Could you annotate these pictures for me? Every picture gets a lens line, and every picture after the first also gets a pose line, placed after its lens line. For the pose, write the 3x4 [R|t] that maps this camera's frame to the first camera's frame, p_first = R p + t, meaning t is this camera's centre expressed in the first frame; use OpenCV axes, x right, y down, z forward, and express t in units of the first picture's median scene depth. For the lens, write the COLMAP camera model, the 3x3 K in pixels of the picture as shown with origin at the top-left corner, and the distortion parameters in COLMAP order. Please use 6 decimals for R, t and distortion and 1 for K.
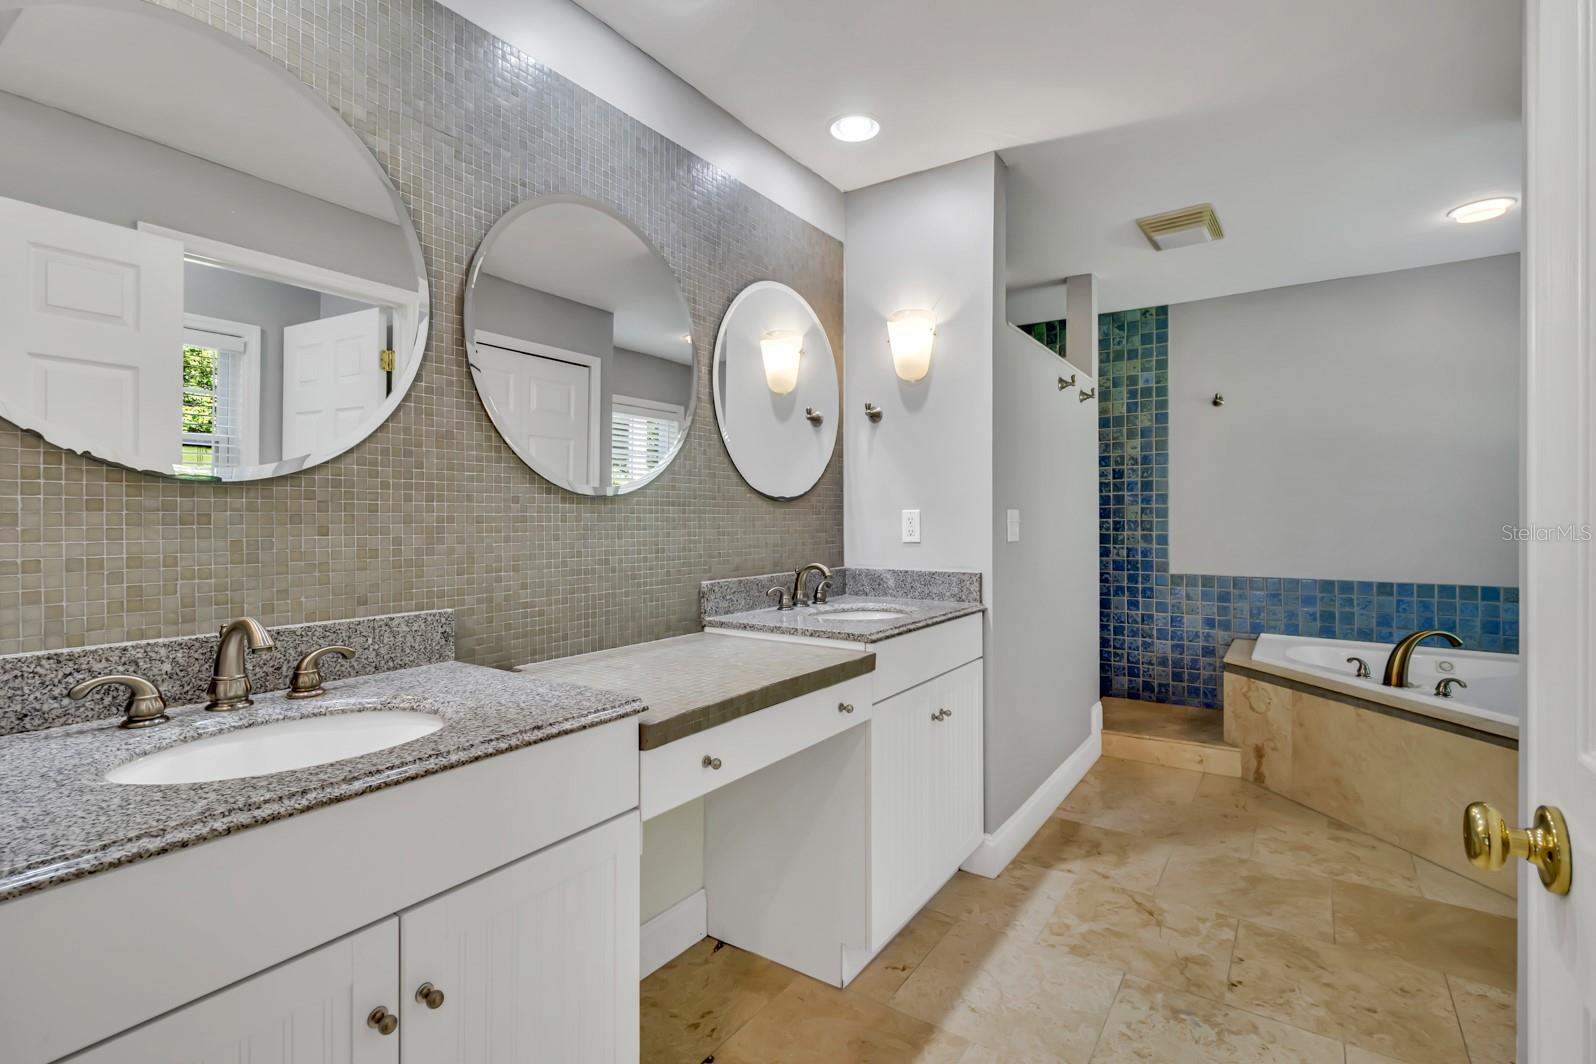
lens RADIAL K [[754.6, 0, 802.5], [0, 754.6, 522.7], [0, 0, 1]] dist [0.000630, 0.001407]
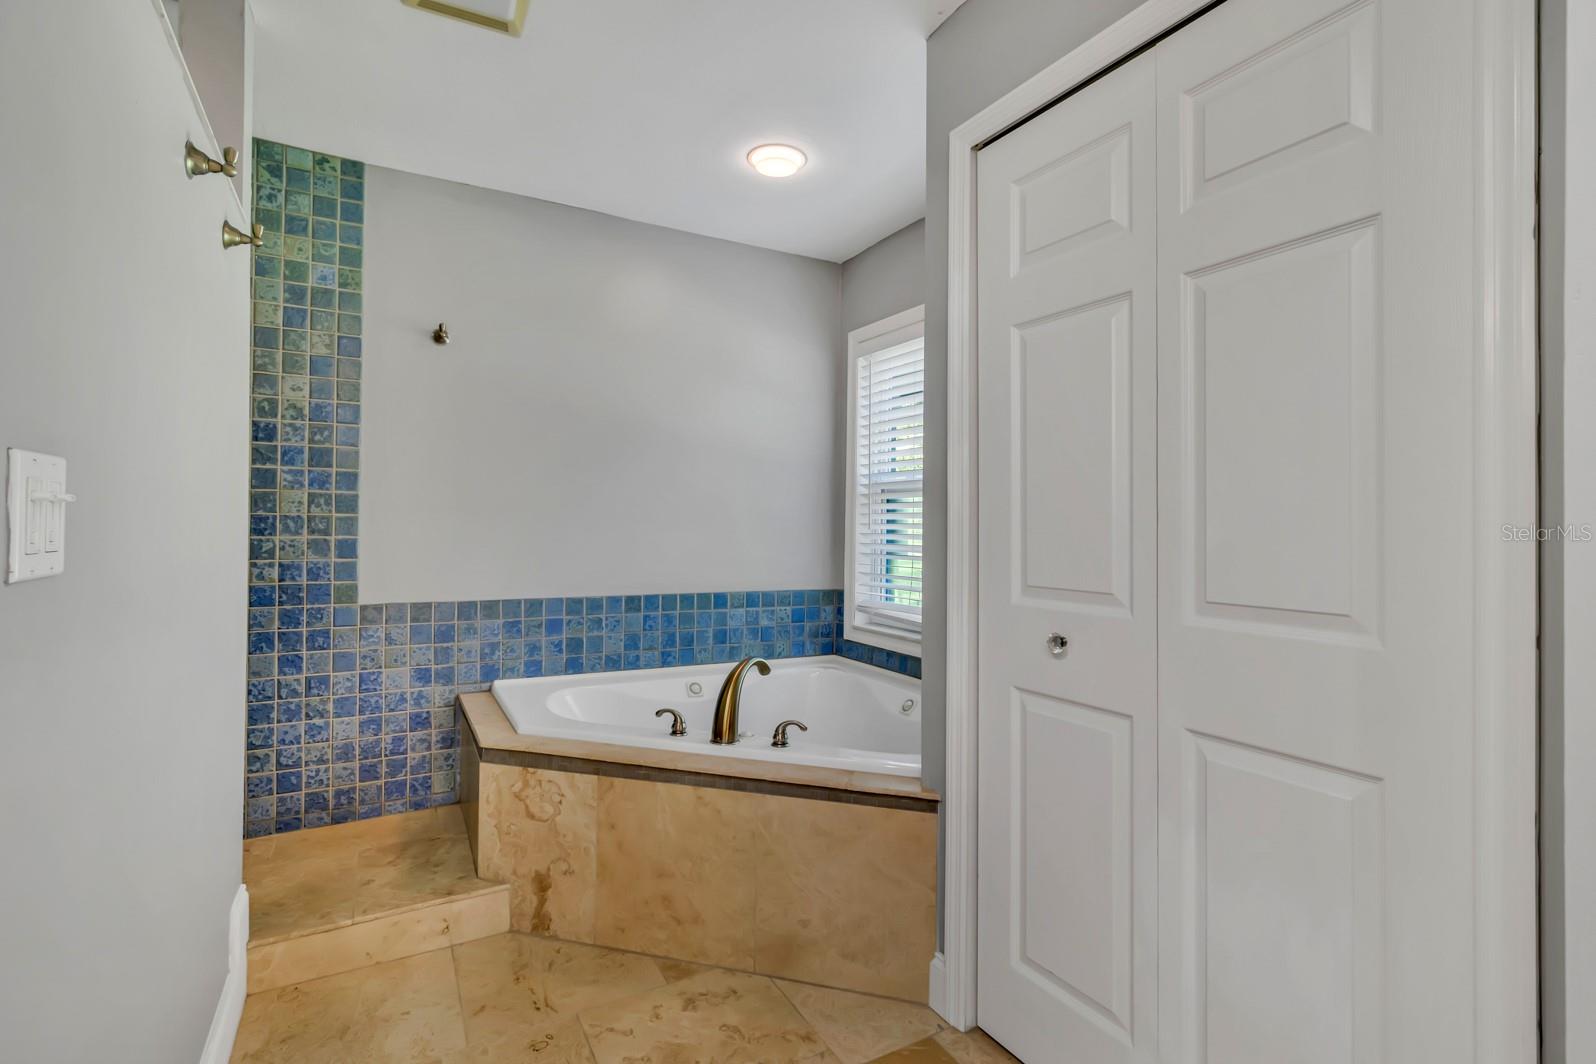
lens RADIAL K [[754.6, 0, 808.2], [0, 754.6, 517.1], [0, 0, 1]] dist [0.000630, 0.001407]
pose [[0.445283, 0.016095, 0.895245, 0.109952], [-0.008283, 0.999870, -0.013857, 0.002891], [-0.895352, -0.001245, 0.445358, 0.433488]]
